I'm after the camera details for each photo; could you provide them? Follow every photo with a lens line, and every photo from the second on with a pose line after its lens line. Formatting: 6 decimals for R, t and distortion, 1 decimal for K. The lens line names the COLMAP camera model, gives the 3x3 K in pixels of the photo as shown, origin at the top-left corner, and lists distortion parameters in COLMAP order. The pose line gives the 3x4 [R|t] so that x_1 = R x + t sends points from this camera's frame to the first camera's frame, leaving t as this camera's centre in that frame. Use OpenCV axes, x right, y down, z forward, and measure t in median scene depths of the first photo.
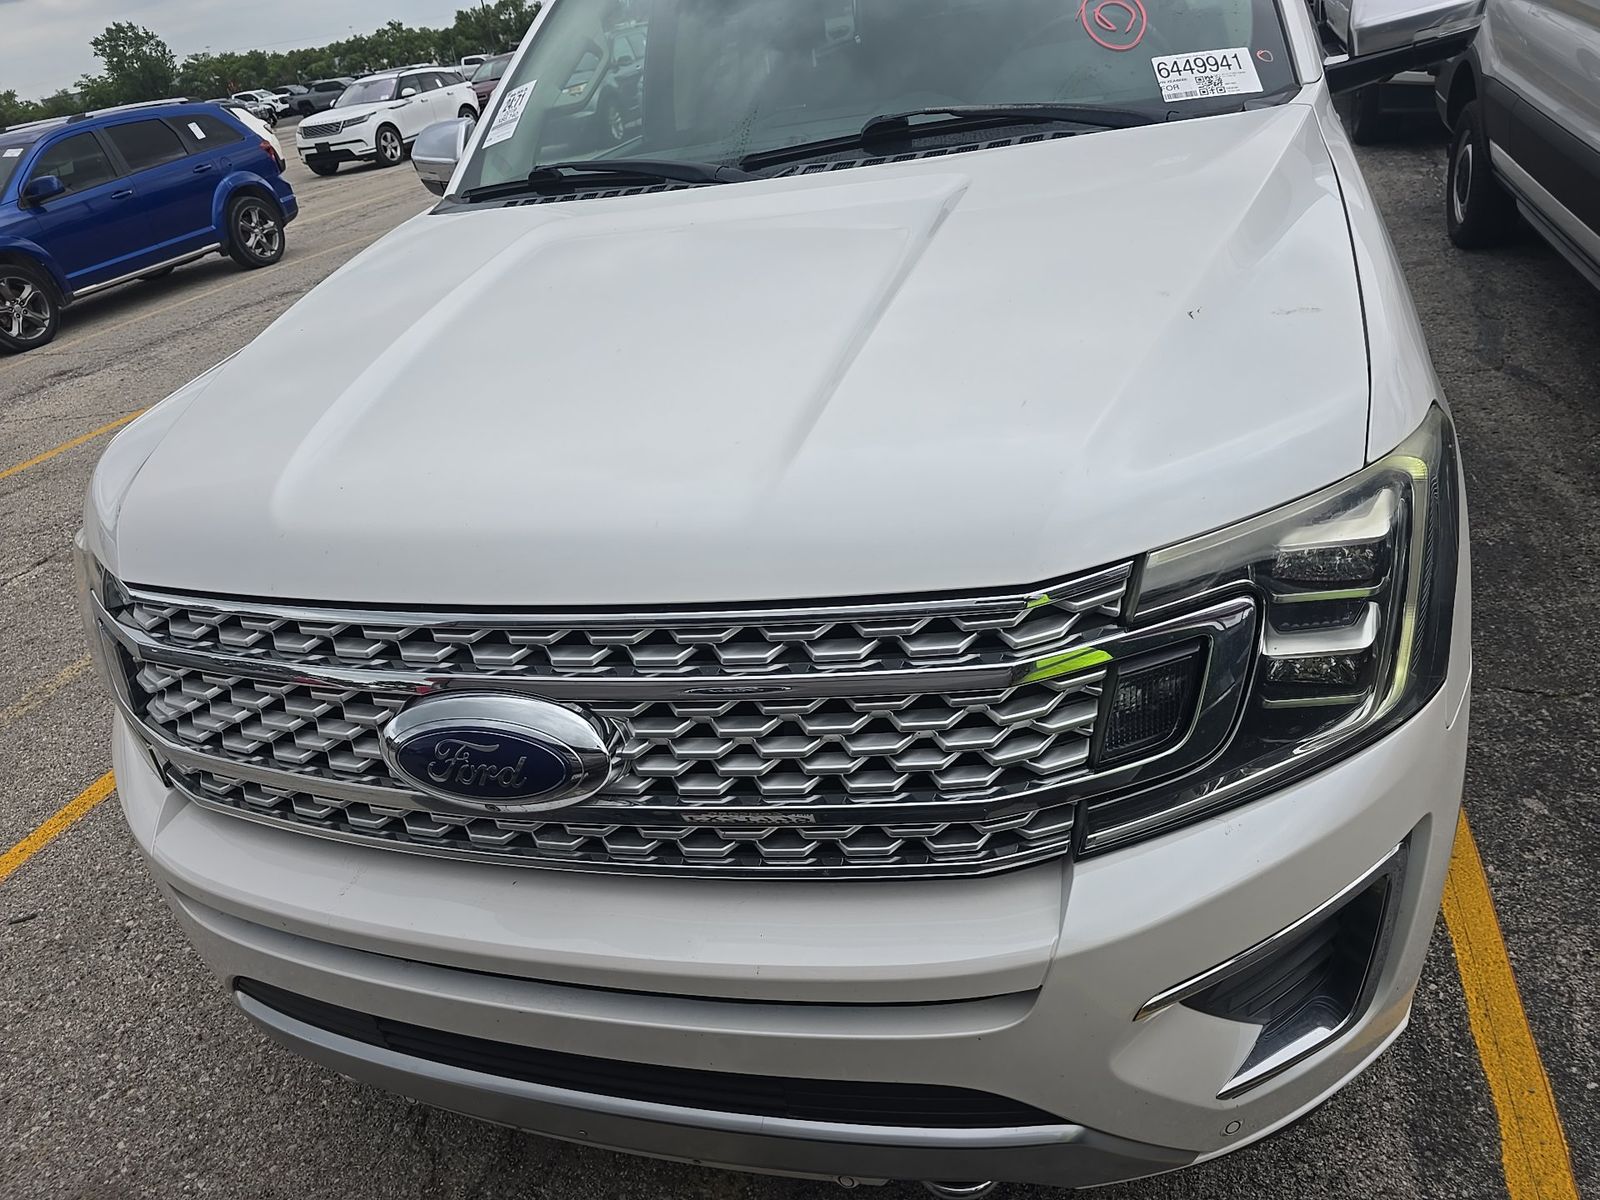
lens RADIAL K [[1074.6, 0, 794.1], [0, 1074.6, 604.1], [0, 0, 1]] dist [0.066951, -0.065088]
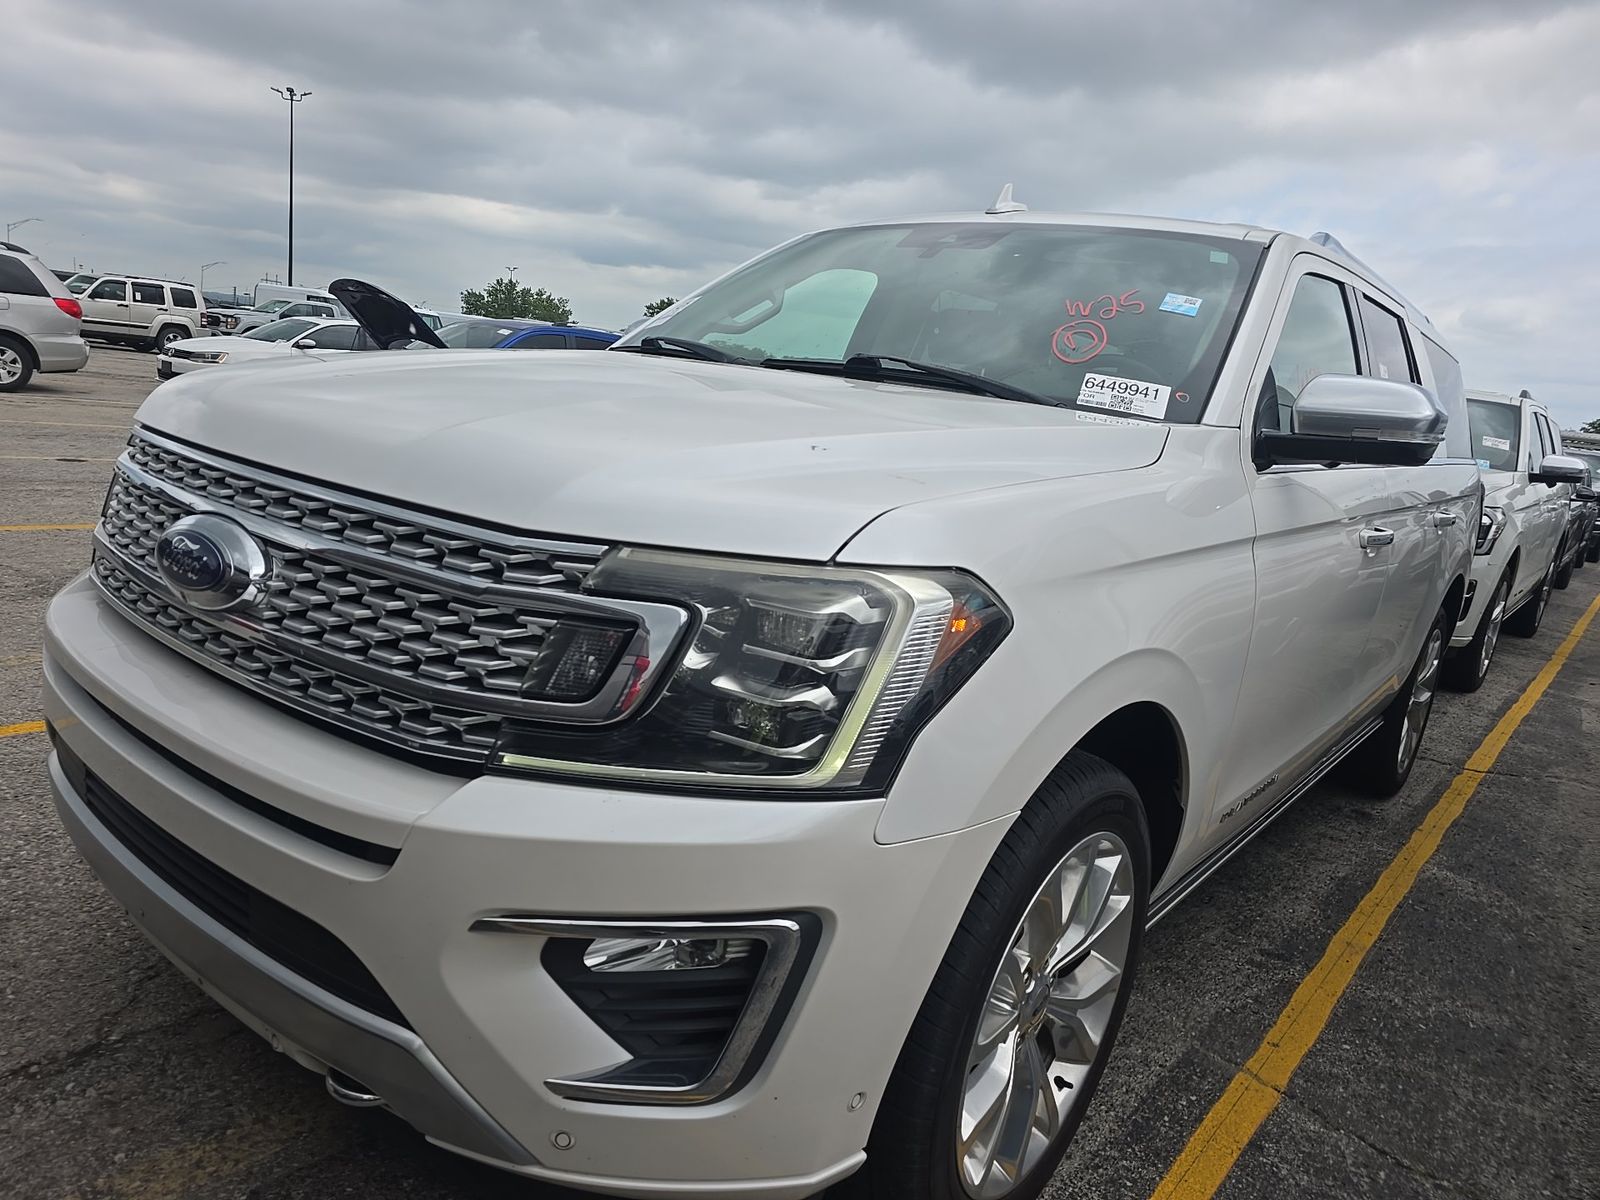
lens RADIAL K [[1074.6, 0, 794.1], [0, 1074.6, 604.1], [0, 0, 1]] dist [0.066951, -0.065088]
pose [[0.888934, 0.337699, -0.309444, 0.493274], [-0.414363, 0.880803, -0.229104, 0.117201], [0.195191, 0.331881, 0.922906, -0.054749]]
